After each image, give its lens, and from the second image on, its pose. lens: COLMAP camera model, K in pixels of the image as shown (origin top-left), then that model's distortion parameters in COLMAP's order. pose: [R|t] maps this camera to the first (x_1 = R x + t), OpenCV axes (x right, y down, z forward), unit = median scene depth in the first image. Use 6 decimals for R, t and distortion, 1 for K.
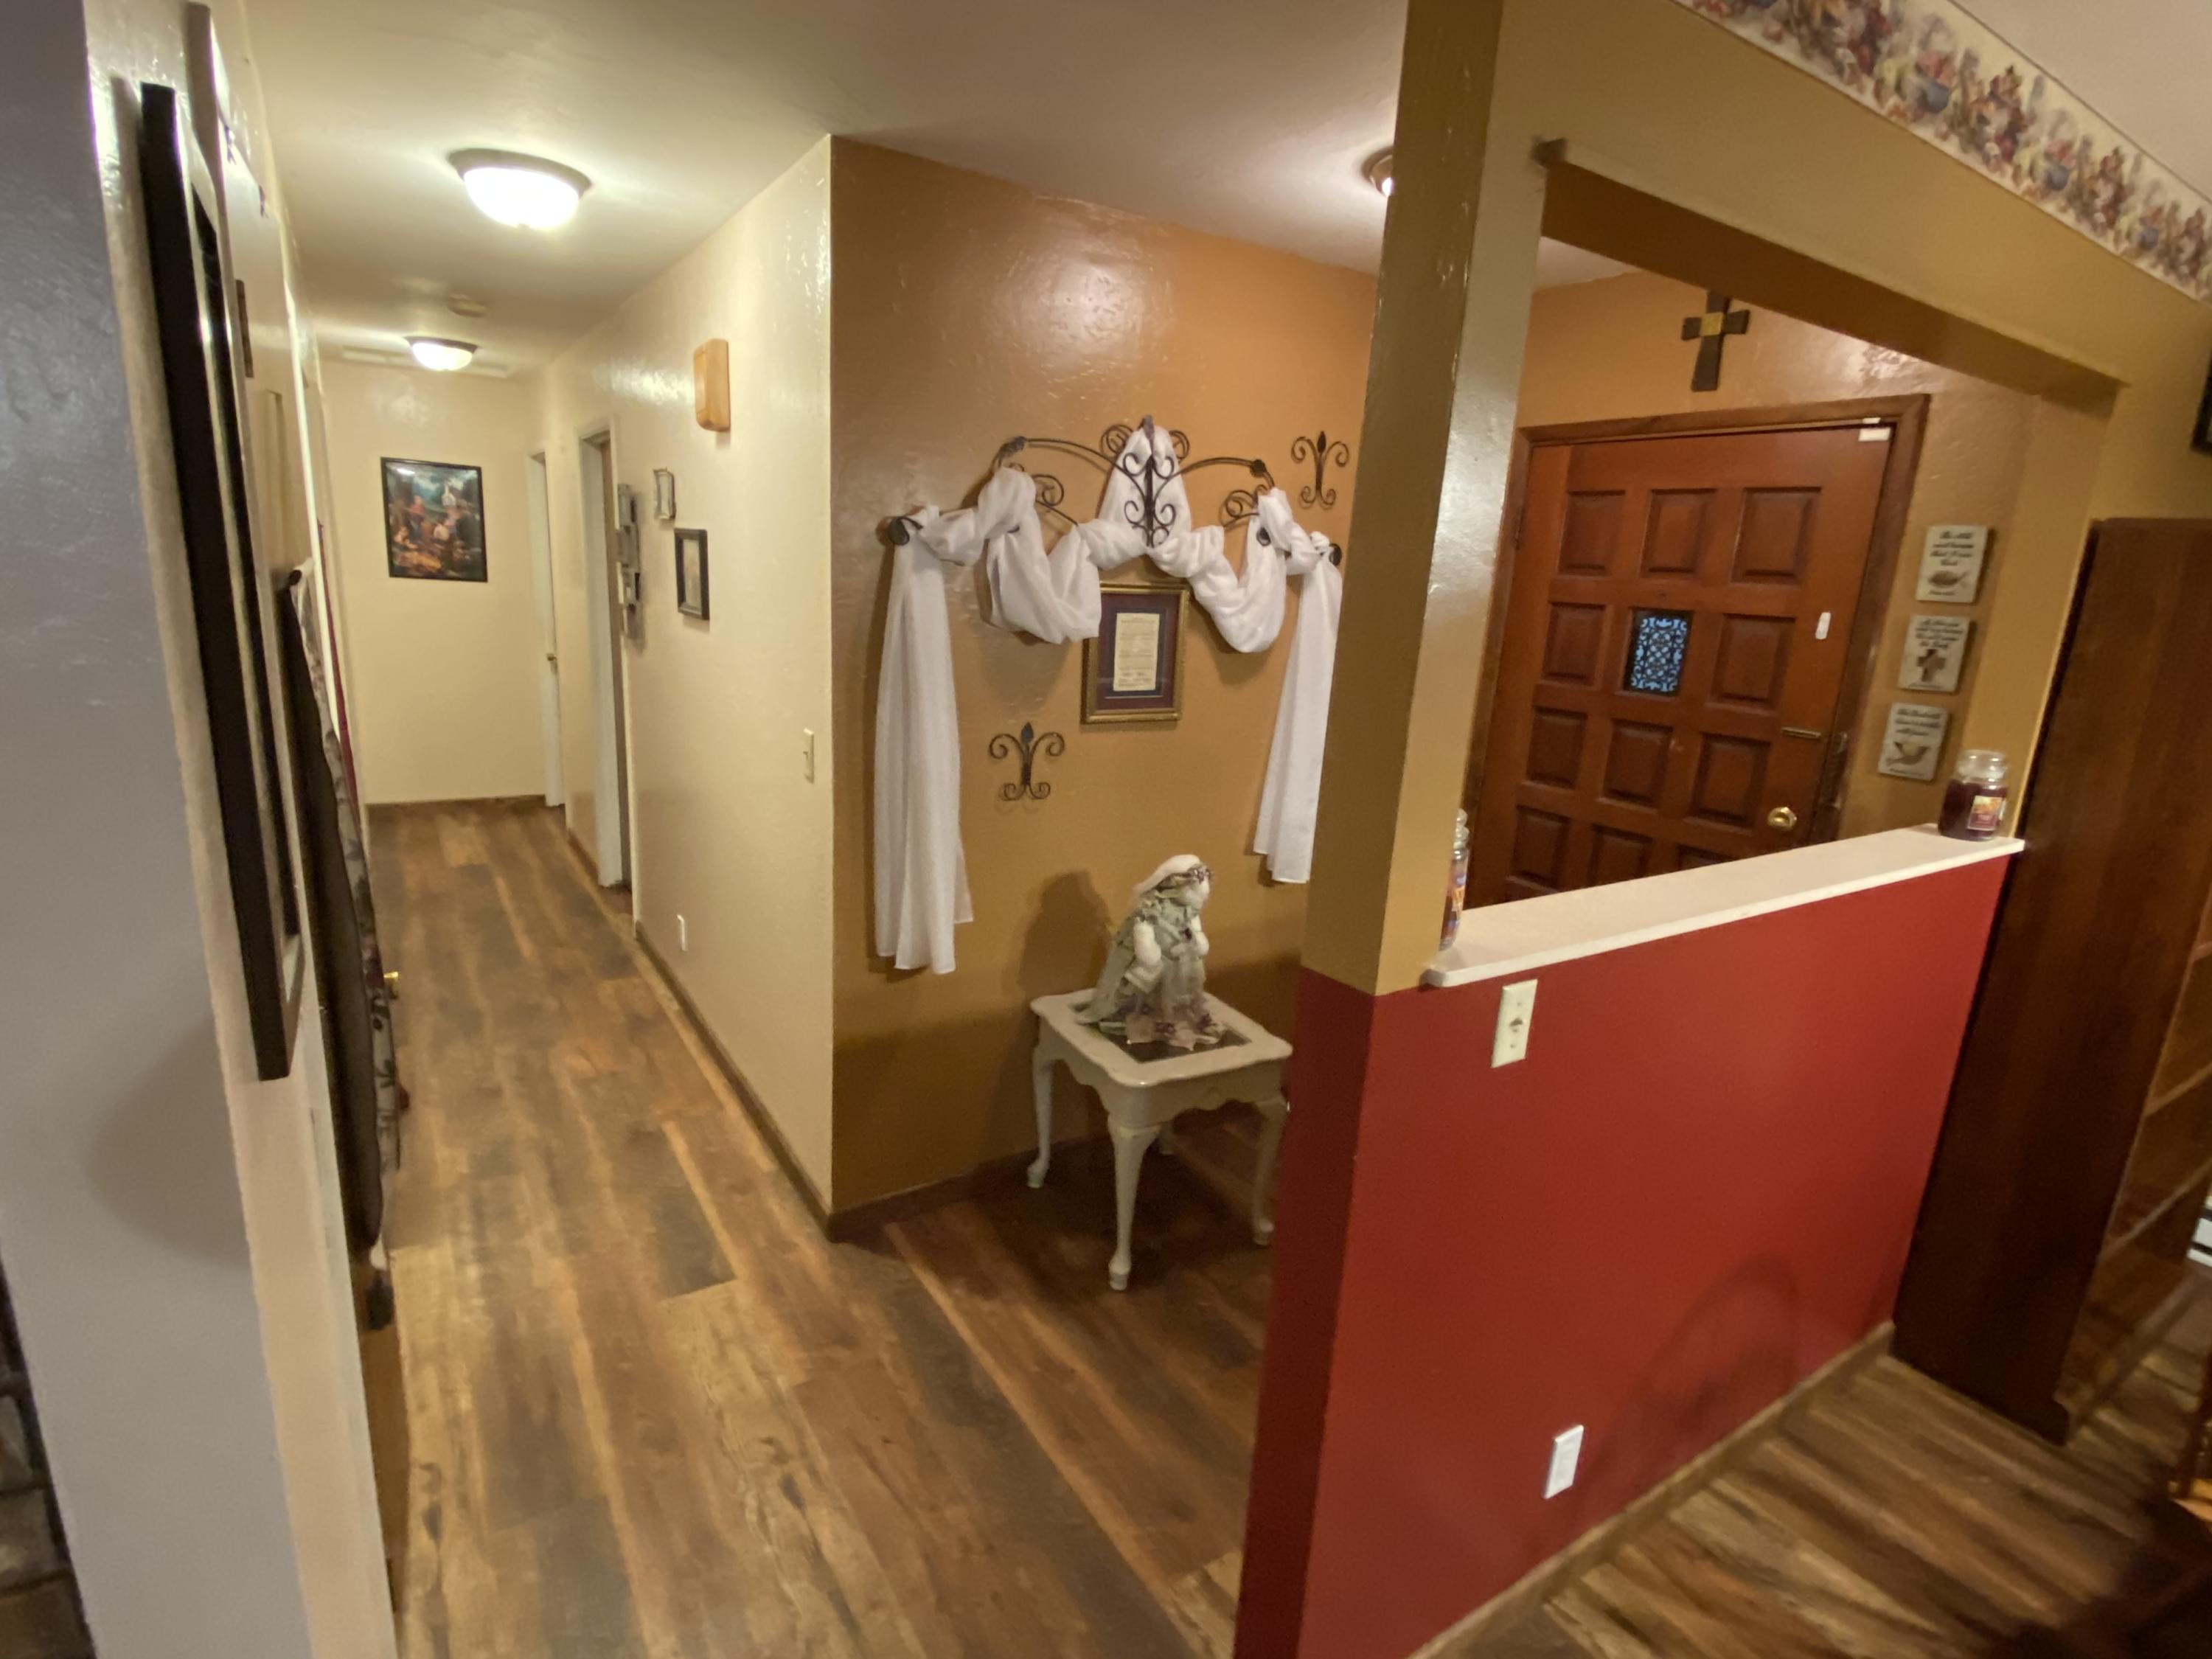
lens RADIAL K [[1118.0, 0, 1106.0], [0, 1118.0, 829.5], [0, 0, 1]] dist [0.003785, -0.000065]
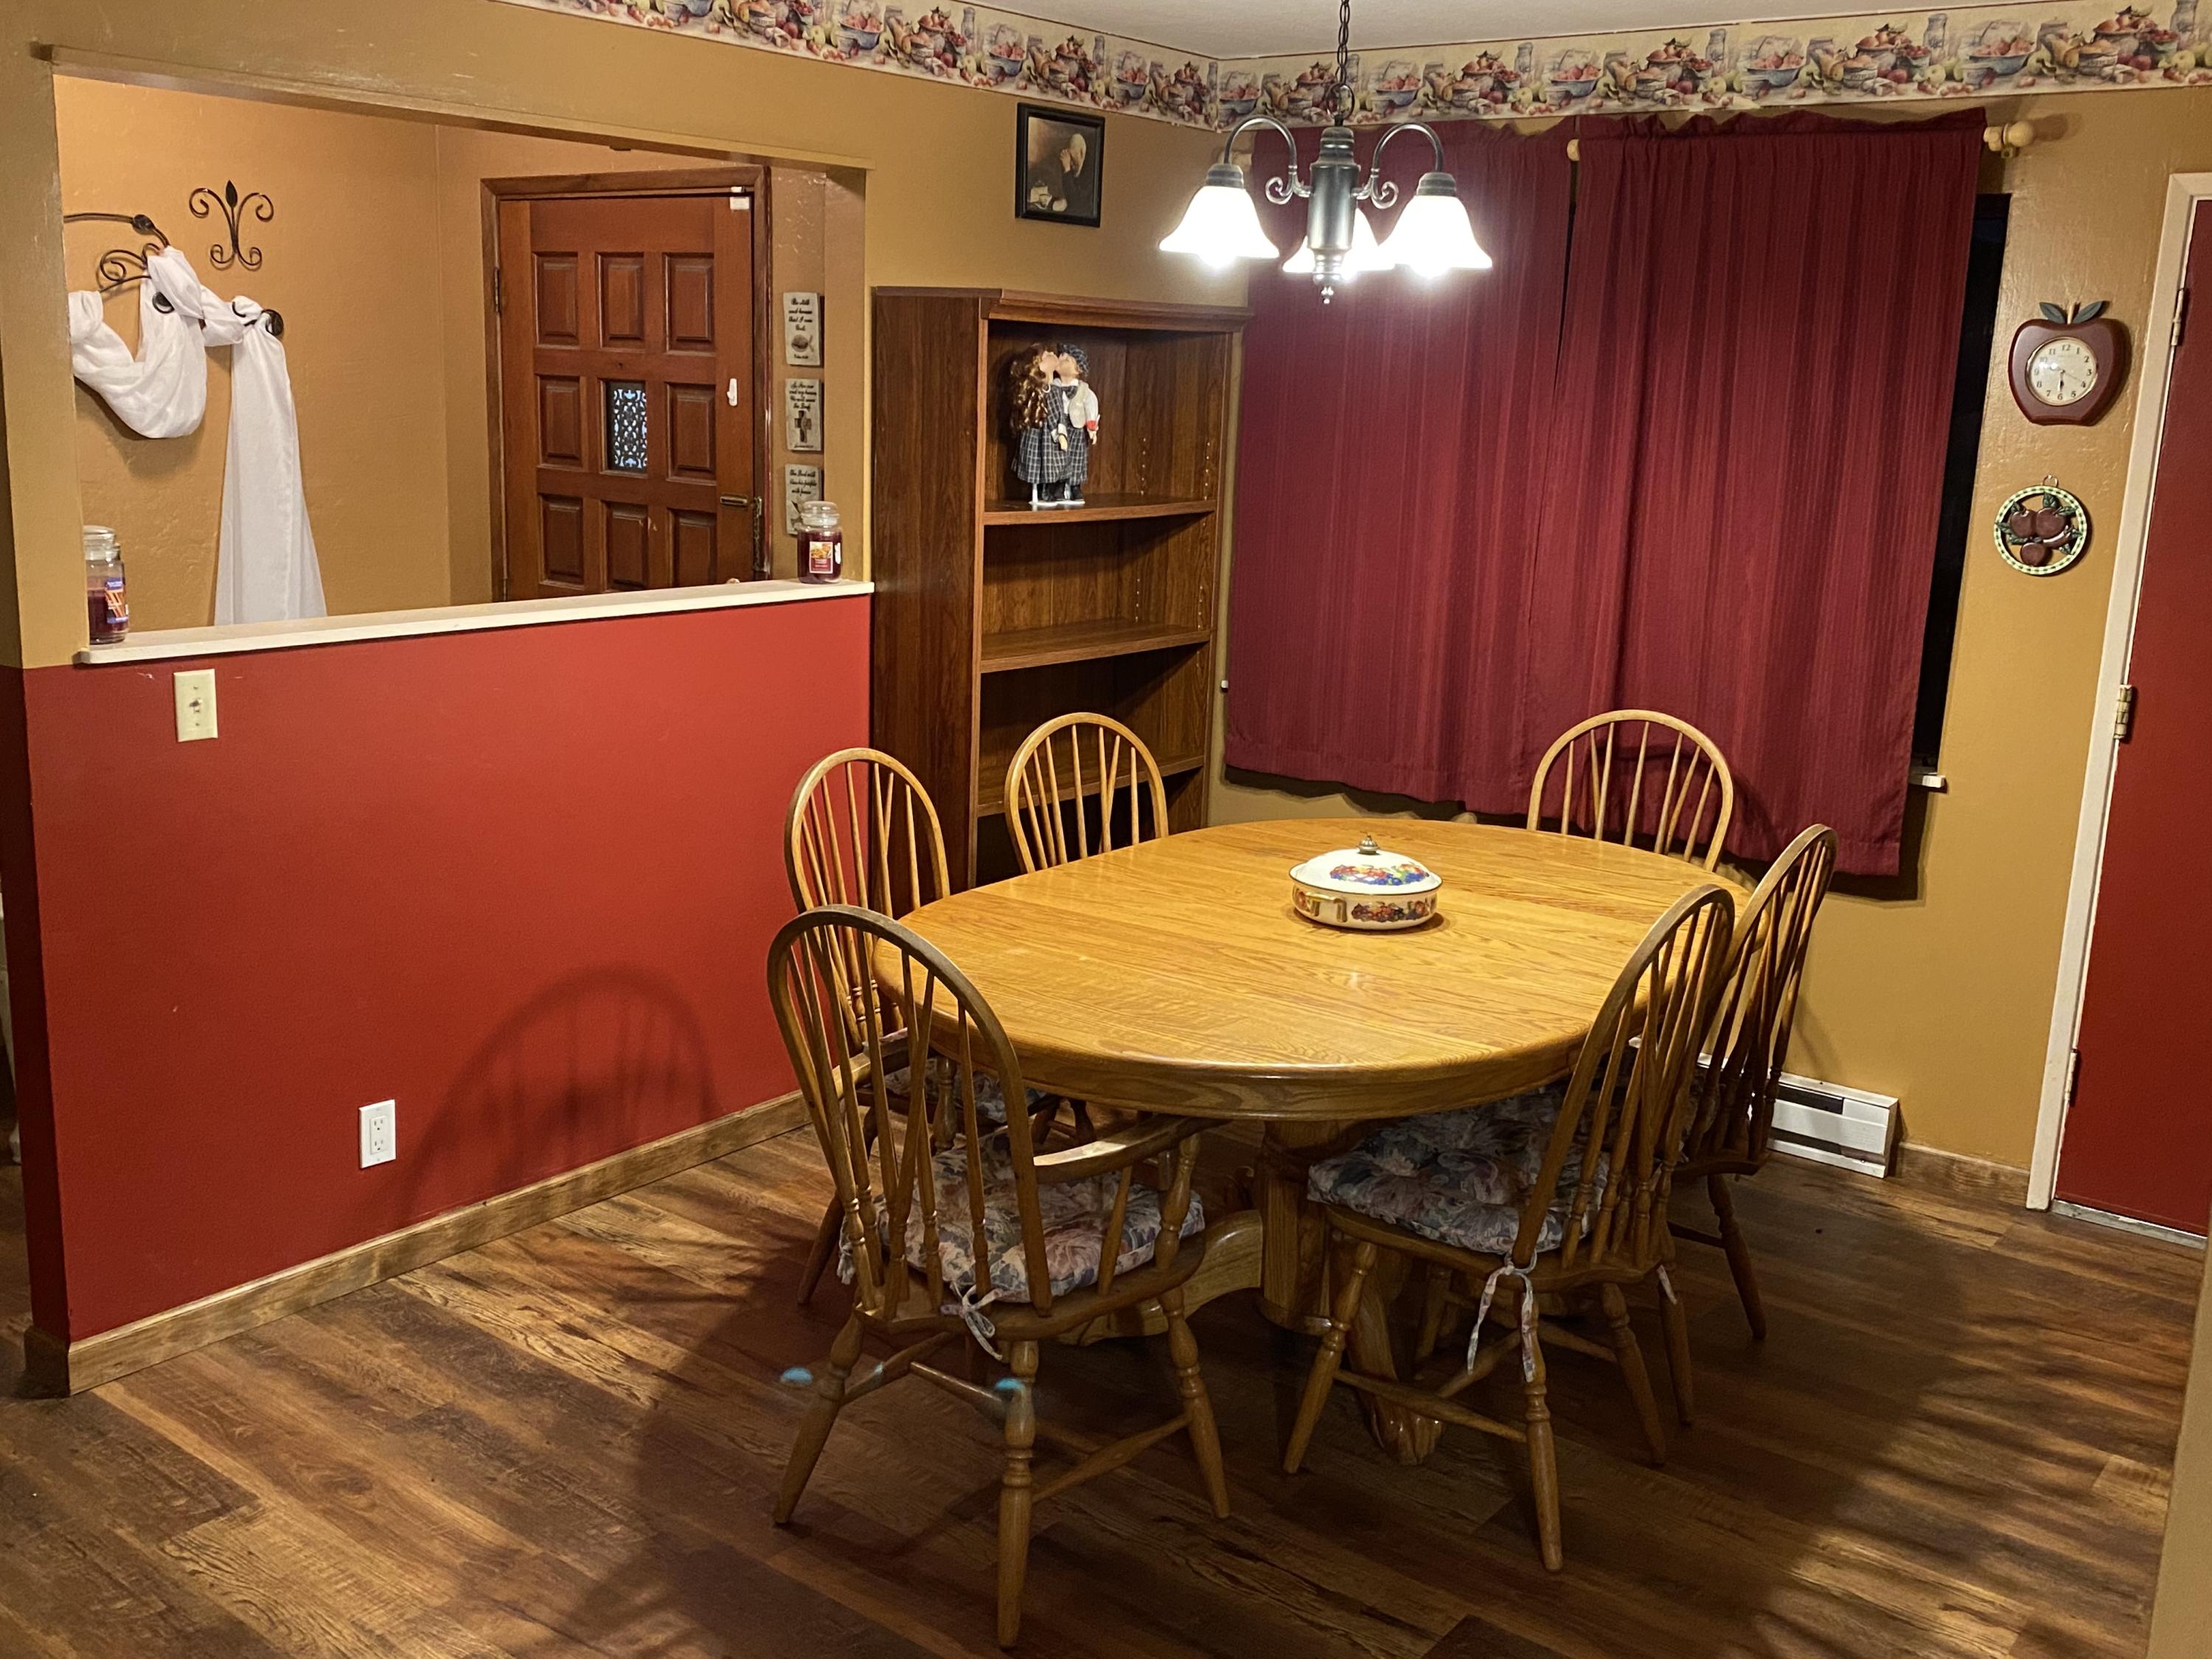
lens RADIAL K [[2042.7, 0, 1106.0], [0, 2042.7, 829.5], [0, 0, 1]] dist [0.110613, -0.212422]
pose [[0.948920, -0.085122, 0.303818, 0.318132], [0.085754, 0.996252, 0.011287, 0.192848], [-0.303640, 0.015343, 0.952663, -0.759821]]
